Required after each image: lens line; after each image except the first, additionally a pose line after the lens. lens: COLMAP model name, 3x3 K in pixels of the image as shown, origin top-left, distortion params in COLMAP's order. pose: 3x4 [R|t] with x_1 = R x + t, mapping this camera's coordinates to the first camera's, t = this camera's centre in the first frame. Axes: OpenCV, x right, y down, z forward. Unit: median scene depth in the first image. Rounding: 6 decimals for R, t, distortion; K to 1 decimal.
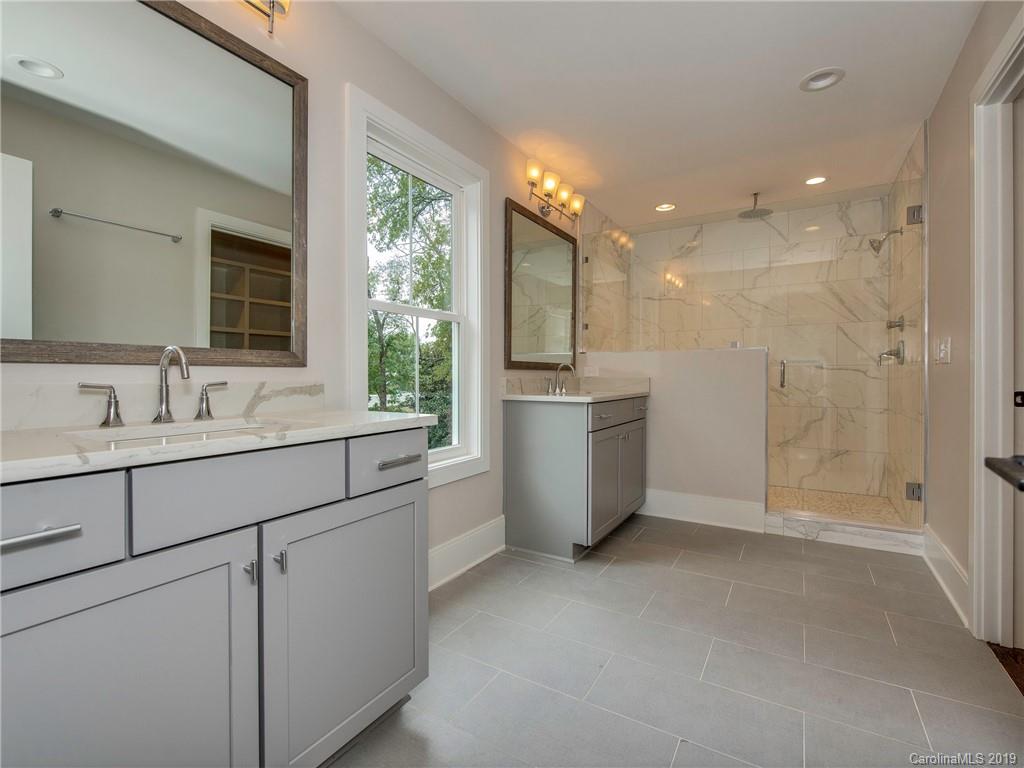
lens RADIAL K [[488.1, 0, 517.9], [0, 488.1, 382.0], [0, 0, 1]] dist [-0.004810, 0.000848]
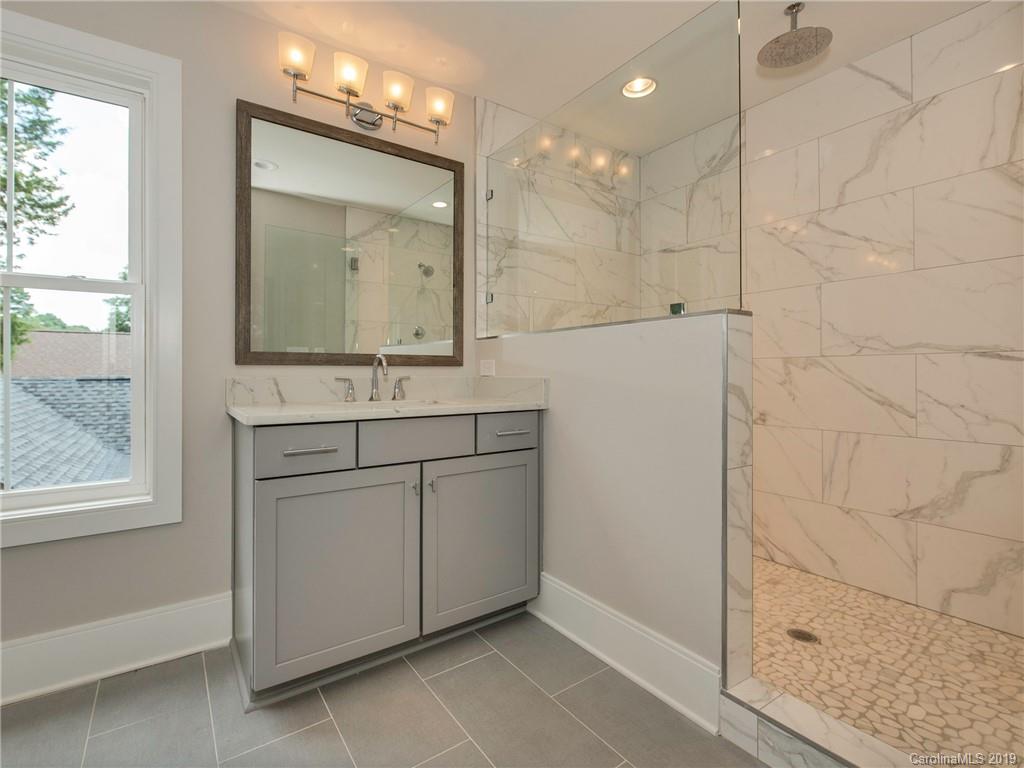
lens RADIAL K [[488.1, 0, 507.1], [0, 488.1, 377.1], [0, 0, 1]] dist [-0.004810, 0.000848]
pose [[0.902856, 0.003051, -0.429933, 0.405275], [-0.006469, 0.999958, -0.006488, -0.004581], [0.429895, 0.008639, 0.902837, 0.398300]]
